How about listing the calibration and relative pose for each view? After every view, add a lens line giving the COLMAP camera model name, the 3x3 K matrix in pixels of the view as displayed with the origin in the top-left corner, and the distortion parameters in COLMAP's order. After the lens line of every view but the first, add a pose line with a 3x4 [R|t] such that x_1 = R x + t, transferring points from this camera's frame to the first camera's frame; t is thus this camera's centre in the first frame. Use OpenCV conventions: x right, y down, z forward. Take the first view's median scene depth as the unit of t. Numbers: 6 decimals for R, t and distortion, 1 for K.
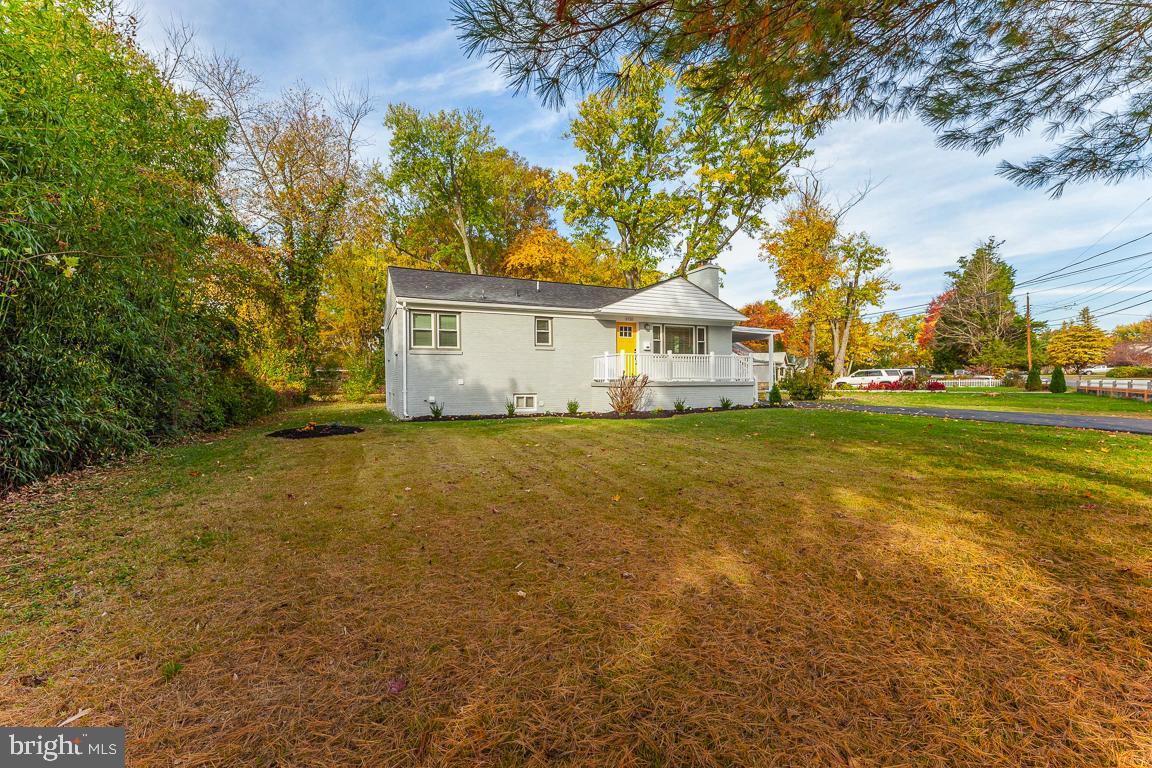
lens RADIAL K [[451.0, 0, 581.5], [0, 451.0, 381.2], [0, 0, 1]] dist [-0.003903, -0.000214]
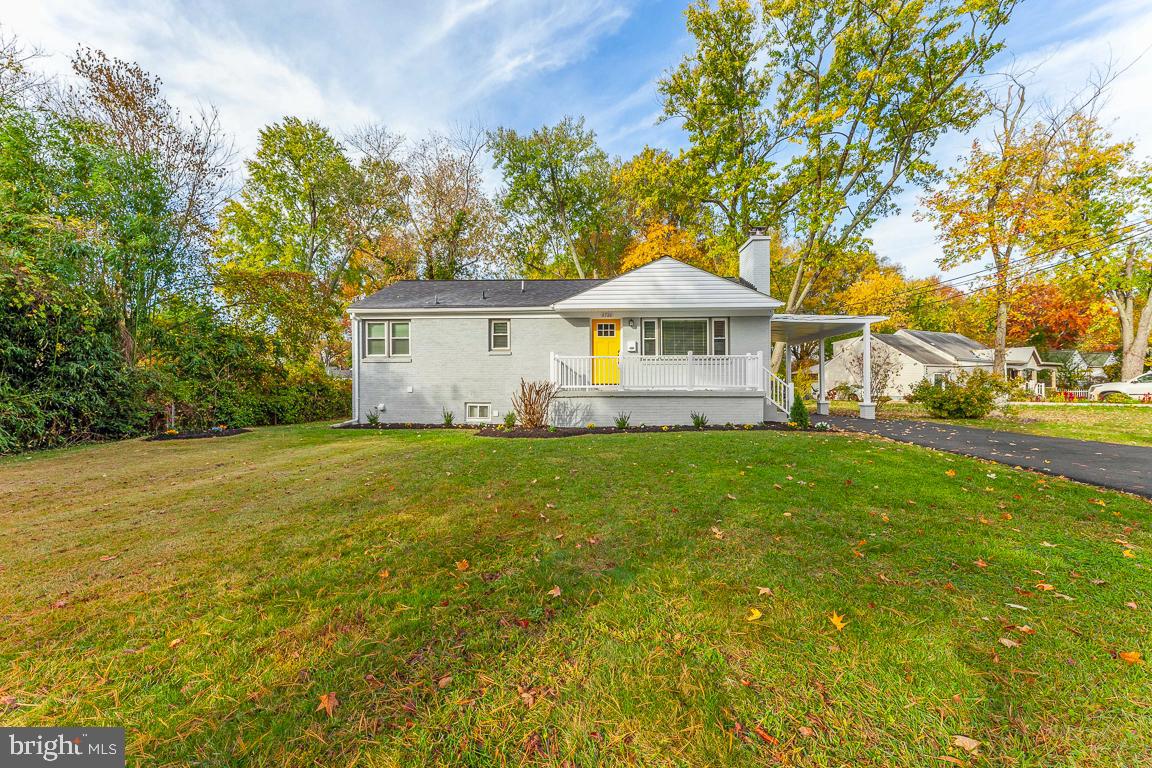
lens RADIAL K [[451.0, 0, 575.6], [0, 451.0, 386.9], [0, 0, 1]] dist [-0.003903, -0.000214]
pose [[0.897956, 0.003562, -0.440072, 0.427025], [-0.003577, 0.999993, 0.000796, -0.005647], [0.440071, 0.000860, 0.897962, 0.231697]]
